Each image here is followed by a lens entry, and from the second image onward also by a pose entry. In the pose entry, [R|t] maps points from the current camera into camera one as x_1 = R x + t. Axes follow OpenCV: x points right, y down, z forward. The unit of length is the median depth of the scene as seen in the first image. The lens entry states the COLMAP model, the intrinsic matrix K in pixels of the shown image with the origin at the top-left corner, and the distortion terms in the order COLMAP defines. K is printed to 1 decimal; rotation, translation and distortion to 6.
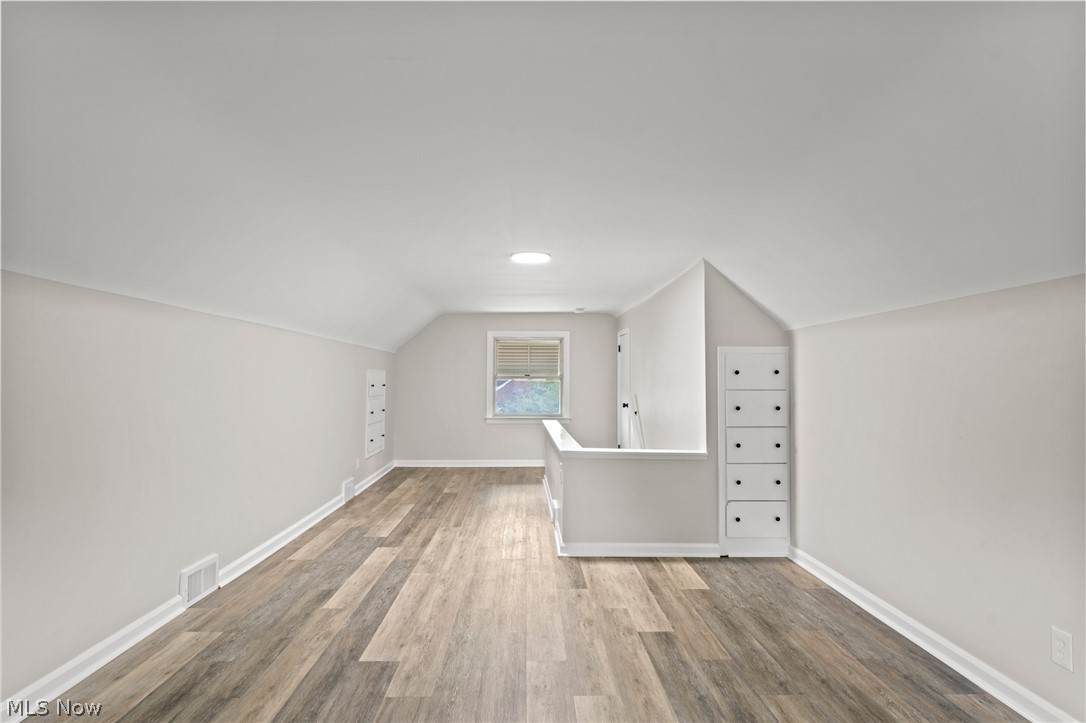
lens RADIAL K [[607.8, 0, 543.0], [0, 607.8, 361.5], [0, 0, 1]] dist [0.002936, -0.000599]
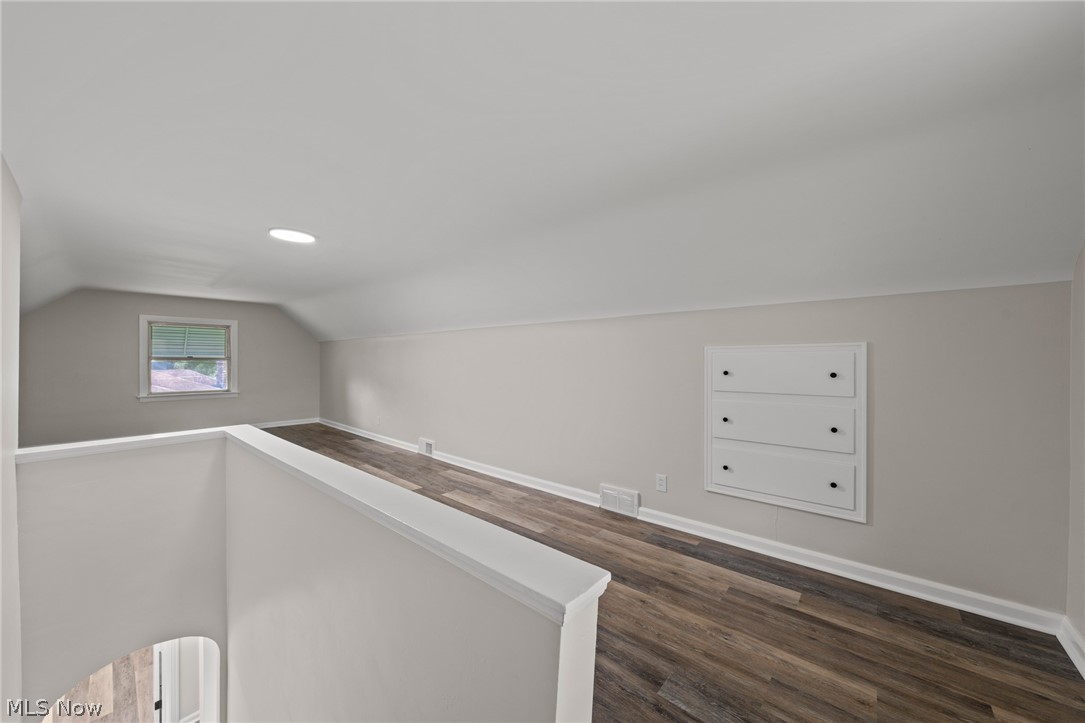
lens RADIAL K [[386.0, 0, 542.5], [0, 386.0, 361.5], [0, 0, 1]] dist [-0.000434, -0.000078]
pose [[-0.677214, -0.008272, -0.735740, 0.246623], [0.015052, 0.999572, -0.025093, 0.081063], [0.735632, -0.028068, -0.676800, 2.539082]]
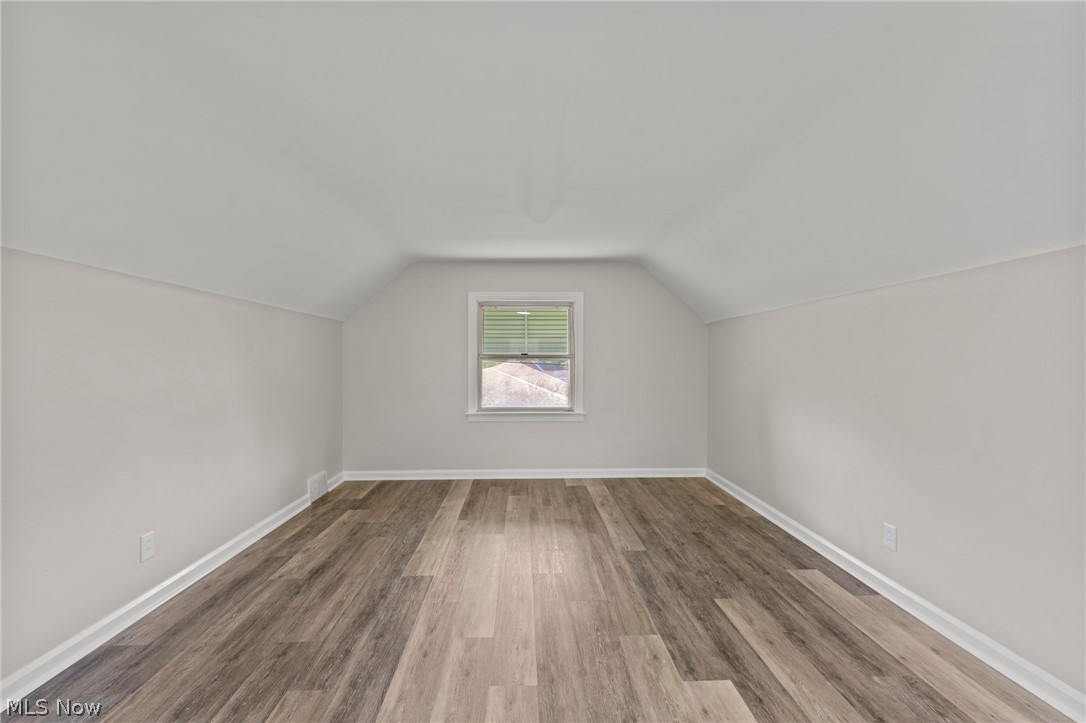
lens RADIAL K [[478.1, 0, 543.0], [0, 478.1, 361.5], [0, 0, 1]] dist [0.008538, 0.000088]
pose [[-0.999845, -0.009395, -0.014860, -0.018372], [-0.008929, 0.999475, -0.031140, 0.052782], [0.015145, -0.031003, -0.999405, 1.451366]]
